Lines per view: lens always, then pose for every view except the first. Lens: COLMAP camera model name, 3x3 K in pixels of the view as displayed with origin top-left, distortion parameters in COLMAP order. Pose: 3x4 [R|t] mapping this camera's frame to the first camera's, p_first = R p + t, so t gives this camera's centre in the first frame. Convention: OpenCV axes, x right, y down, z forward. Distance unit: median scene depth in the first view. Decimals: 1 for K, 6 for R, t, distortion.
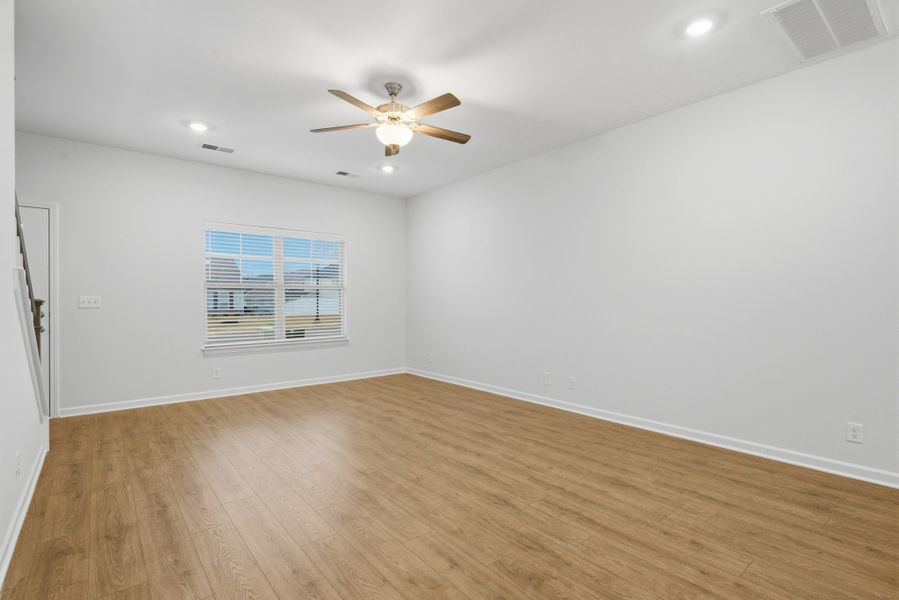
lens RADIAL K [[432.5, 0, 449.5], [0, 432.5, 300.0], [0, 0, 1]] dist [0.000457, 0.020437]
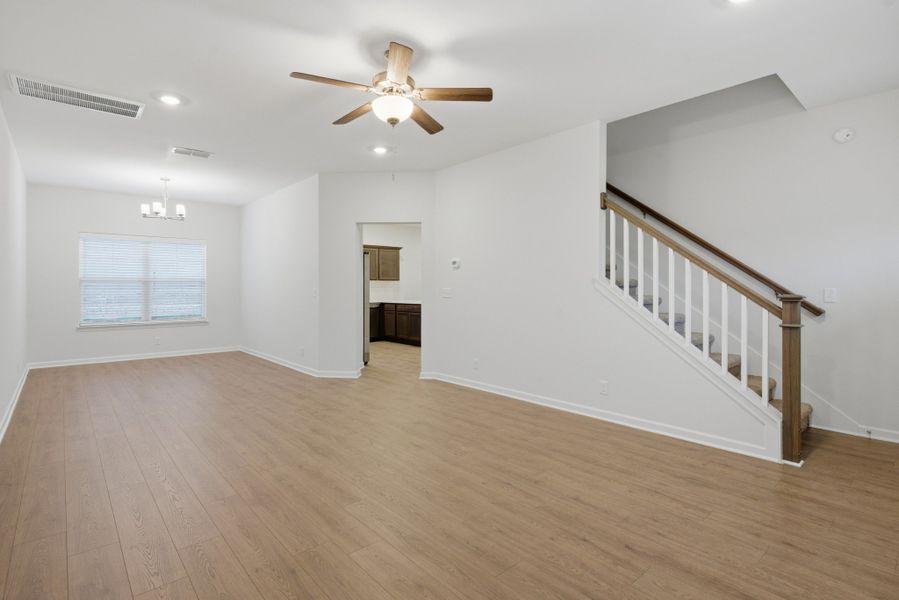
lens RADIAL K [[432.5, 0, 449.5], [0, 432.5, 300.0], [0, 0, 1]] dist [0.000457, 0.020437]
pose [[-0.999171, 0.003676, -0.040547, -0.223121], [0.002348, 0.999461, 0.032742, -0.022652], [0.040646, 0.032620, -0.998641, 2.028032]]
